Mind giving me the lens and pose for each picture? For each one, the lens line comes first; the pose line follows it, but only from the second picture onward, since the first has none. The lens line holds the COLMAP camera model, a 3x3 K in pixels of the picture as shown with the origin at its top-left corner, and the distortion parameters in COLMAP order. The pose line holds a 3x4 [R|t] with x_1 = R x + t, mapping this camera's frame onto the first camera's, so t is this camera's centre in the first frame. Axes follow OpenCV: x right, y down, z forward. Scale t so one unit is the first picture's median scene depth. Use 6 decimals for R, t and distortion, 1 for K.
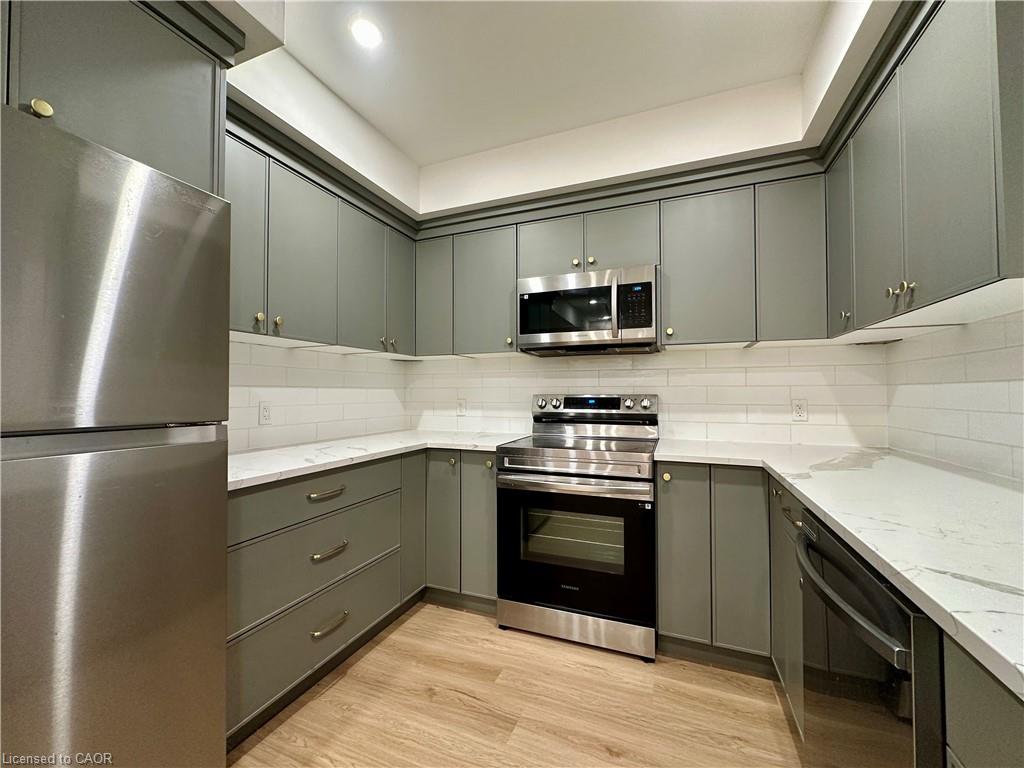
lens RADIAL K [[407.2, 0, 514.0], [0, 407.2, 384.5], [0, 0, 1]] dist [-0.004621, 0.000735]
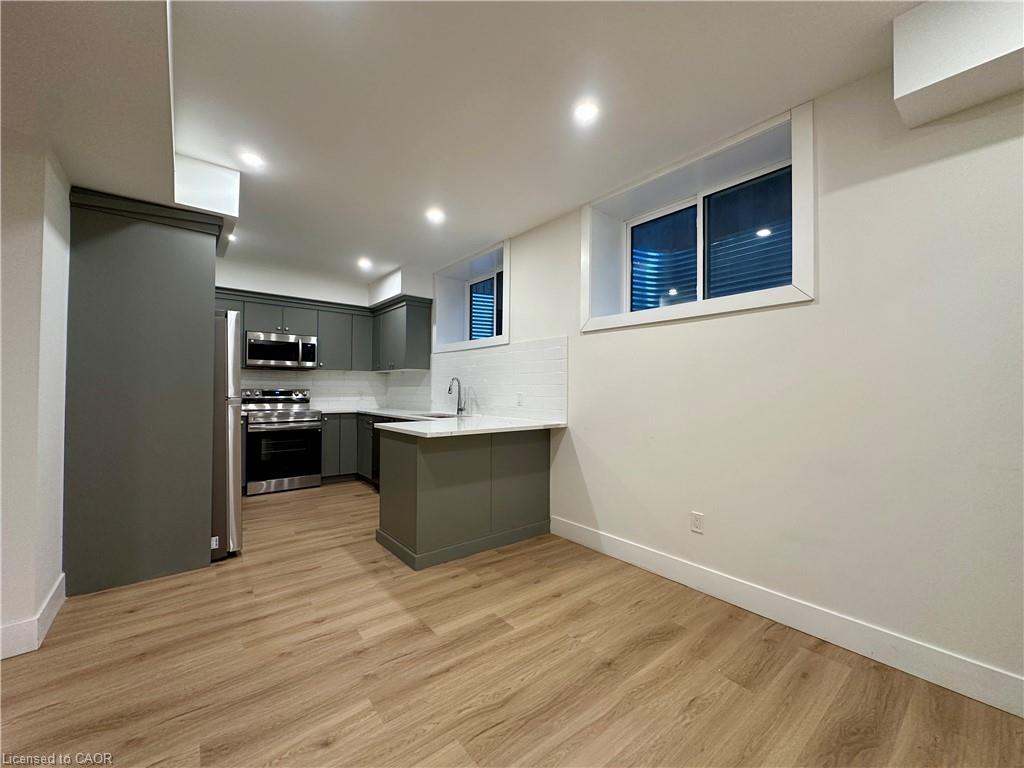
lens RADIAL K [[407.2, 0, 509.4], [0, 407.2, 383.1], [0, 0, 1]] dist [-0.004621, 0.000735]
pose [[0.486671, 0.018824, 0.873382, -1.239273], [-0.023898, 0.999681, -0.008230, -0.020584], [-0.873258, -0.016867, 0.486965, -1.236639]]
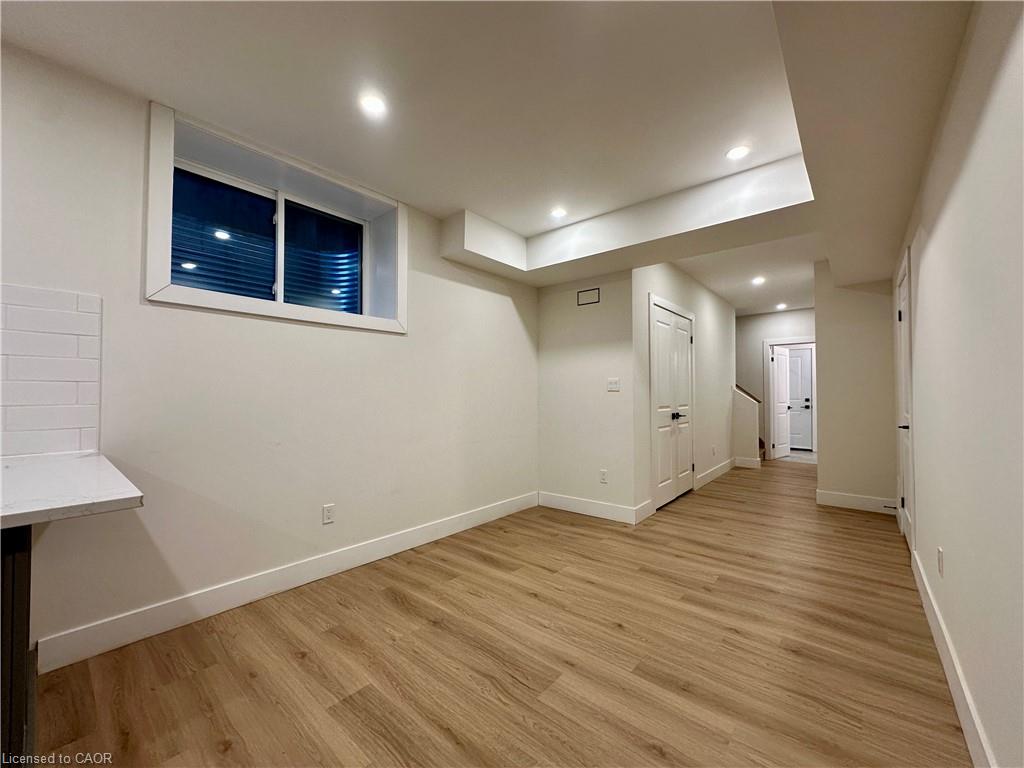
lens RADIAL K [[407.2, 0, 514.6], [0, 407.2, 382.8], [0, 0, 1]] dist [-0.004621, 0.000735]
pose [[-0.948892, 0.008540, 0.315487, -0.906462], [-0.005963, 0.998970, -0.044976, 0.001995], [-0.315546, -0.044559, -0.947864, -0.122370]]
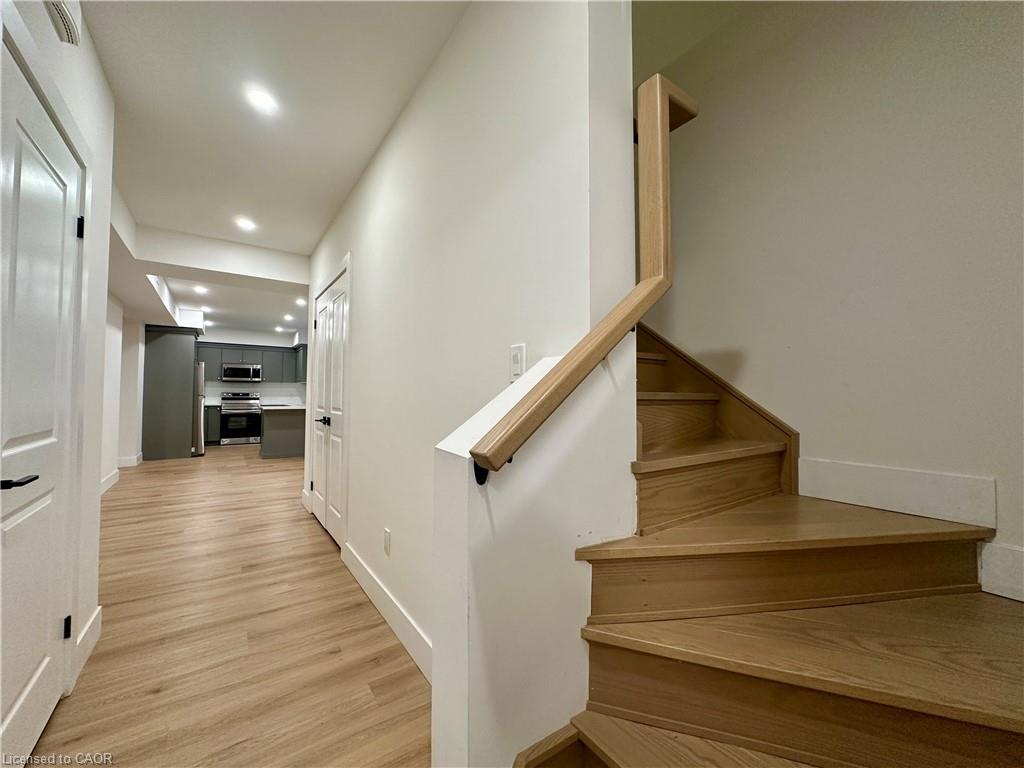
lens RADIAL K [[407.2, 0, 519.0], [0, 407.2, 381.7], [0, 0, 1]] dist [-0.004621, 0.000735]
pose [[0.527589, 0.031860, 0.848902, -2.048202], [-0.025908, 0.999435, -0.021408, -0.077747], [-0.849105, -0.010698, 0.528116, -3.975574]]
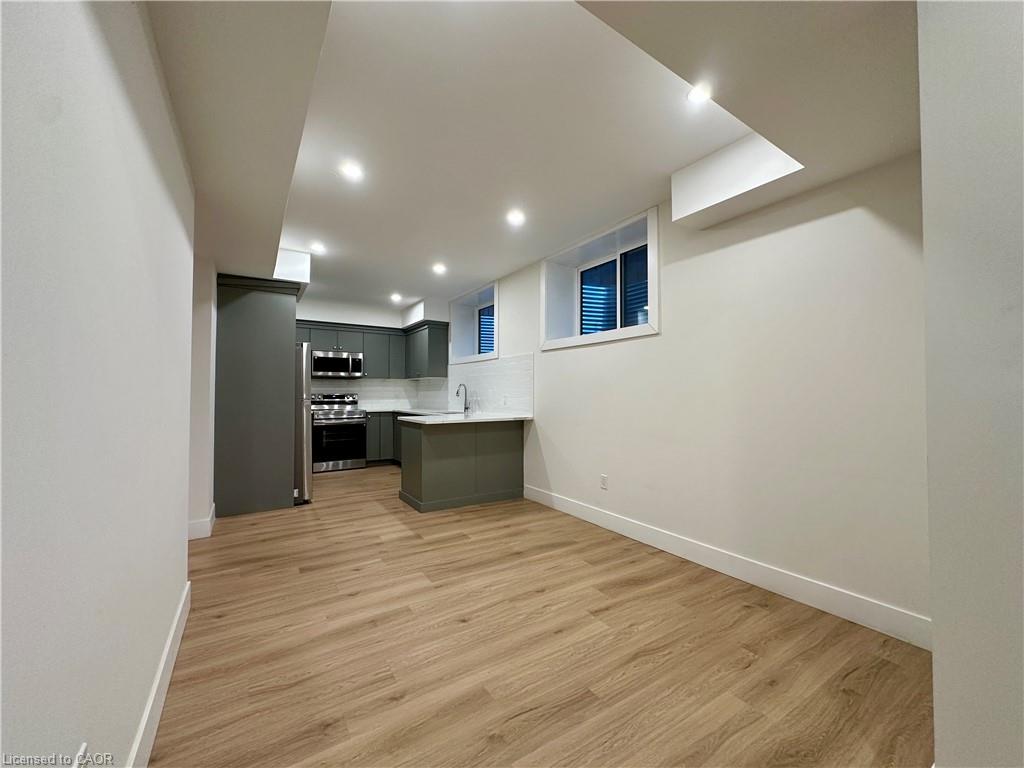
lens RADIAL K [[407.2, 0, 508.8], [0, 407.2, 382.4], [0, 0, 1]] dist [-0.004621, 0.000735]
pose [[0.581784, 0.023129, 0.813014, -1.586684], [-0.015732, 0.999729, -0.017182, -0.026781], [-0.813191, -0.002794, 0.581990, -1.810866]]
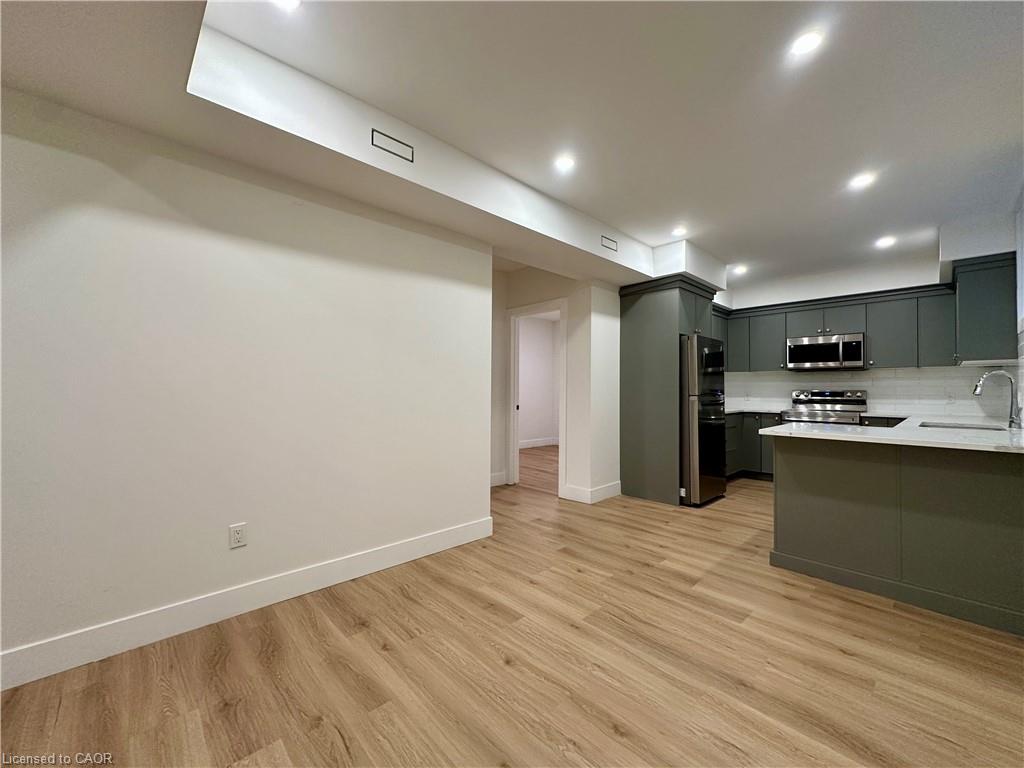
lens RADIAL K [[407.2, 0, 512.4], [0, 407.2, 383.8], [0, 0, 1]] dist [-0.004621, 0.000735]
pose [[0.907753, -0.000868, -0.419505, -0.482033], [0.002859, 0.999987, 0.004117, -0.026012], [0.419496, -0.004936, 0.907744, -1.884977]]
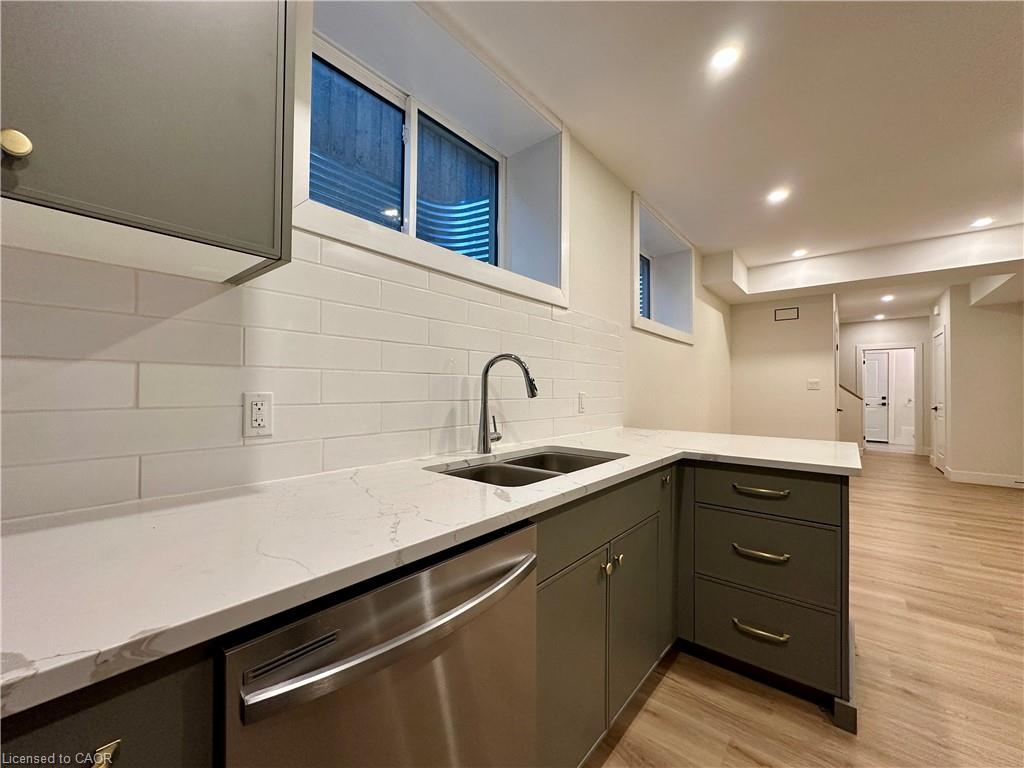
lens RADIAL K [[407.2, 0, 516.0], [0, 407.2, 381.7], [0, 0, 1]] dist [-0.004621, 0.000735]
pose [[-0.953223, 0.000071, 0.302269, 0.159684], [-0.012445, 0.999143, -0.039479, 0.022445], [-0.302013, -0.041394, -0.952405, 0.712744]]
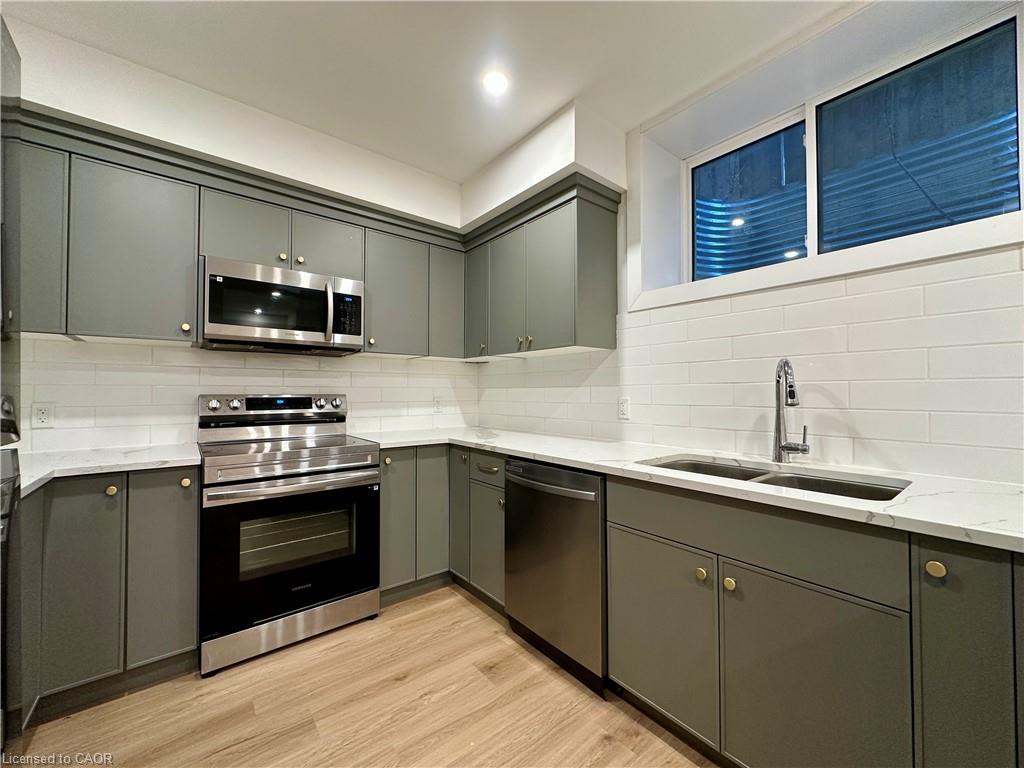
lens RADIAL K [[407.2, 0, 510.2], [0, 407.2, 384.1], [0, 0, 1]] dist [-0.004621, 0.000735]
pose [[0.490163, 0.018695, 0.871430, -0.451203], [-0.017828, 0.999776, -0.011421, 0.001286], [-0.871448, -0.009938, 0.490387, 0.061536]]
